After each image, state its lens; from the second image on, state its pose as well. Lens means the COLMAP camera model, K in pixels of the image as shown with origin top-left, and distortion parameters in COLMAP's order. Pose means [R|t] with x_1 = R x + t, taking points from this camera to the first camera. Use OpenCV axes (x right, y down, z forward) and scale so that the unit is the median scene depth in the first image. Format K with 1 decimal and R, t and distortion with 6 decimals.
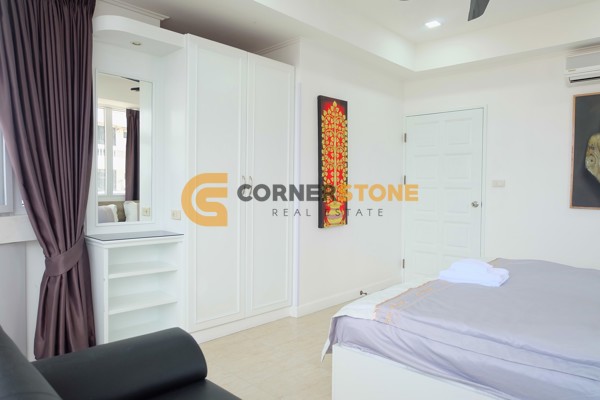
lens RADIAL K [[408.0, 0, 300.6], [0, 408.0, 196.4], [0, 0, 1]] dist [-0.079440, 0.078851]
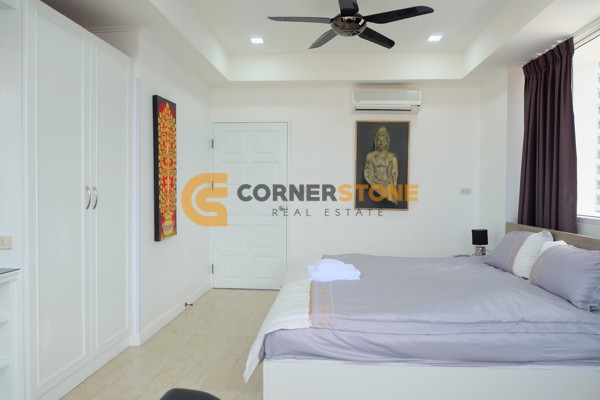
lens RADIAL K [[408.0, 0, 300.6], [0, 408.0, 196.4], [0, 0, 1]] dist [-0.079440, 0.078851]
pose [[0.781442, -0.018594, 0.623701, -0.271249], [0.016435, 0.999822, 0.009216, -0.026642], [-0.623762, 0.003049, 0.781609, 0.100641]]
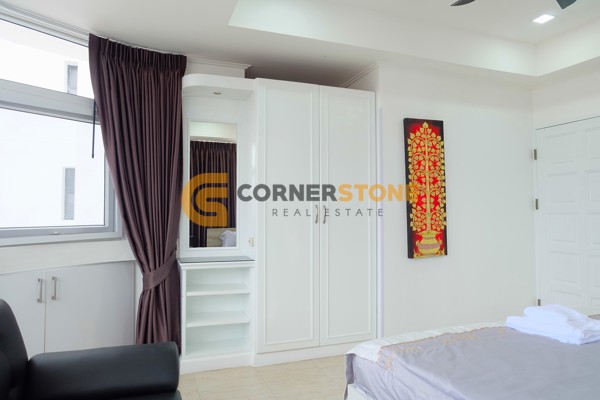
lens RADIAL K [[408.0, 0, 300.6], [0, 408.0, 196.4], [0, 0, 1]] dist [-0.079440, 0.078851]
pose [[0.901903, -0.028756, -0.430980, 0.235517], [0.001502, 0.997984, -0.063445, -0.005801], [0.431936, 0.056574, 0.900128, 0.049442]]
